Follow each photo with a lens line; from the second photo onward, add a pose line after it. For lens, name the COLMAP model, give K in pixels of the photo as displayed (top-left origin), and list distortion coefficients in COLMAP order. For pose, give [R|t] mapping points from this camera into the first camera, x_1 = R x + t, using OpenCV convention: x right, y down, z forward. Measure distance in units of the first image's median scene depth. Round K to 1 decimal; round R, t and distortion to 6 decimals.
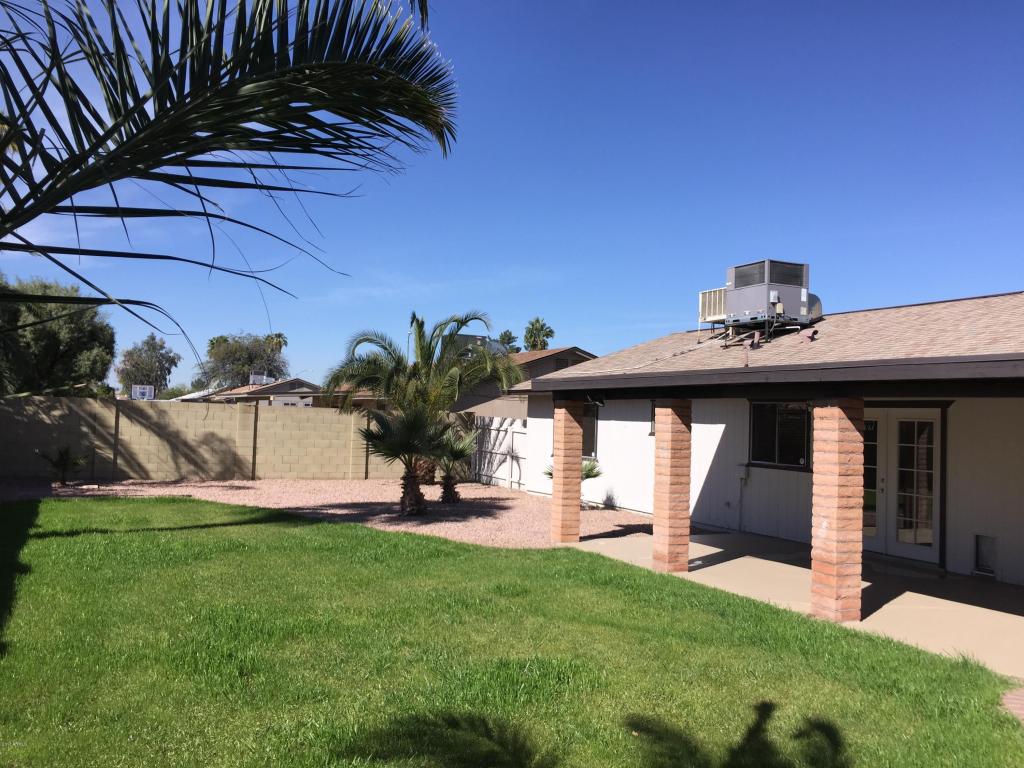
lens RADIAL K [[878.5, 0, 513.9], [0, 878.5, 383.2], [0, 0, 1]] dist [0.097422, -0.122521]
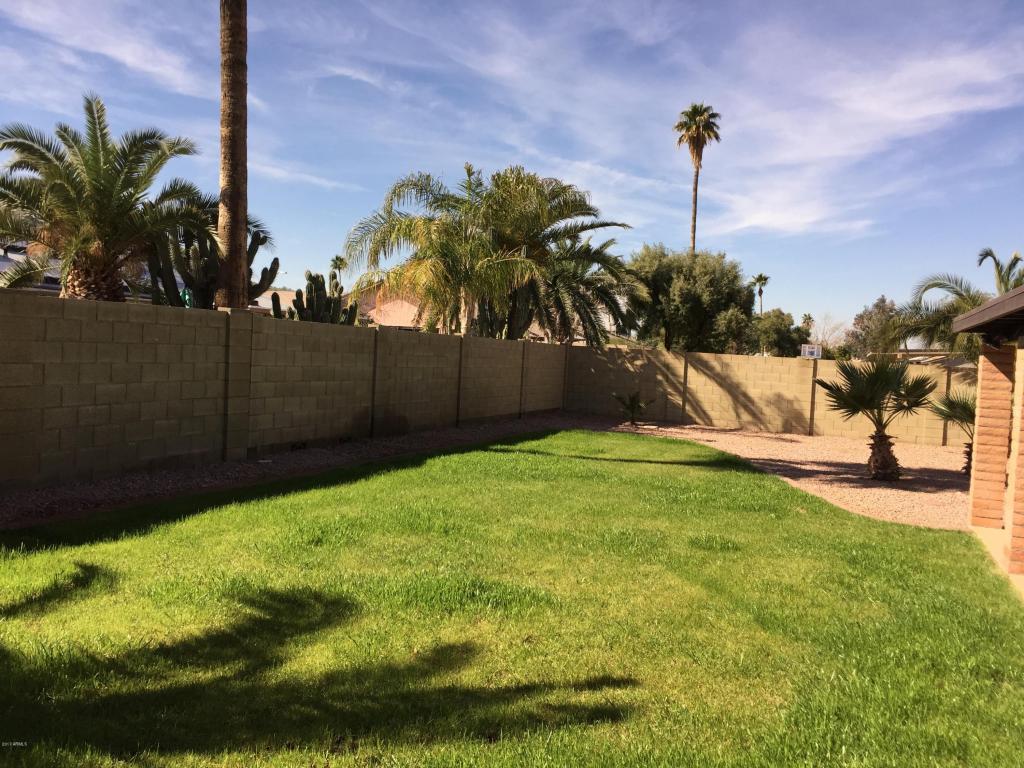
lens RADIAL K [[878.5, 0, 513.9], [0, 878.5, 383.2], [0, 0, 1]] dist [0.097422, -0.122521]
pose [[0.683319, 0.031482, -0.729440, 0.206820], [-0.003148, 0.999188, 0.040175, 0.014035], [0.730113, -0.025156, 0.682864, 0.096499]]
